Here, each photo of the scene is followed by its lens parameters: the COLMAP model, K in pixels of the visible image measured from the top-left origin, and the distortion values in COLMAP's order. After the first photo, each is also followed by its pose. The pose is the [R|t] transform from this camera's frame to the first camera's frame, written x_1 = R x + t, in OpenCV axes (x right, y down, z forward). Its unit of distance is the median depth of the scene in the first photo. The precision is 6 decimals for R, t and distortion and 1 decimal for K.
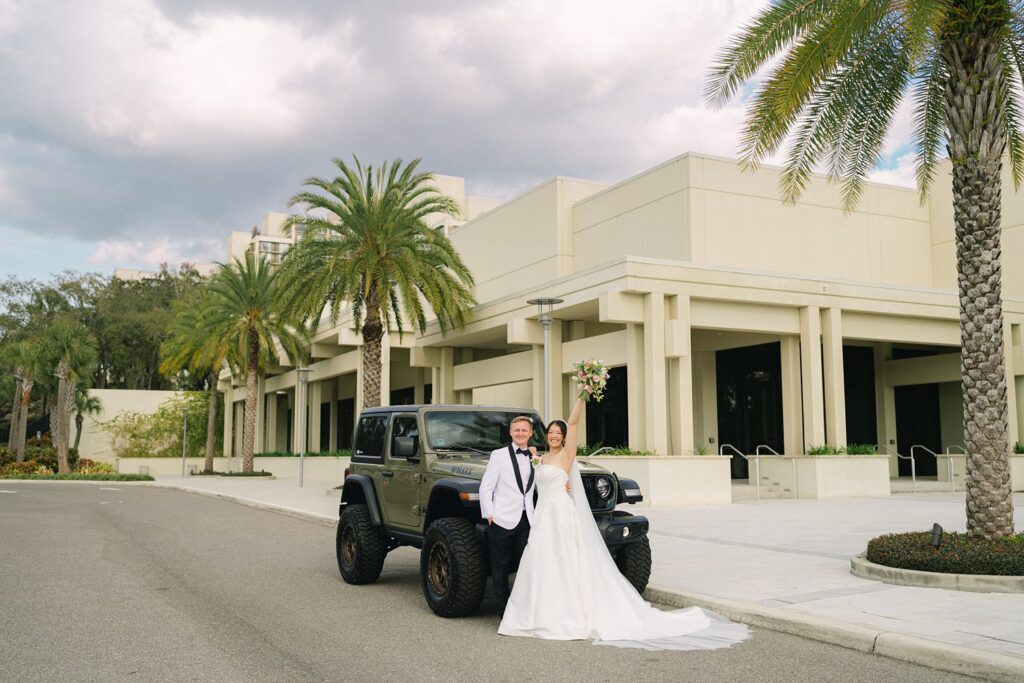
lens RADIAL K [[943.6, 0, 512.0], [0, 943.6, 341.5], [0, 0, 1]] dist [-0.003247, 0.005249]
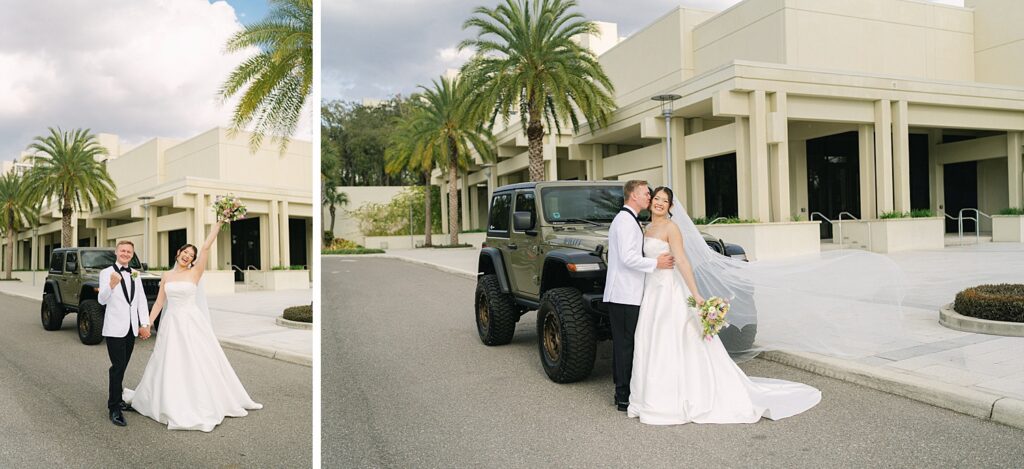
lens RADIAL K [[1758.6, 0, 512.0], [0, 1758.6, 234.5], [0, 0, 1]] dist [0.006971, -0.051044]
pose [[0.999491, -0.030374, 0.009774, -0.204539], [0.028905, 0.991631, 0.125826, -0.170672], [-0.013514, -0.125479, 0.992004, -1.342228]]
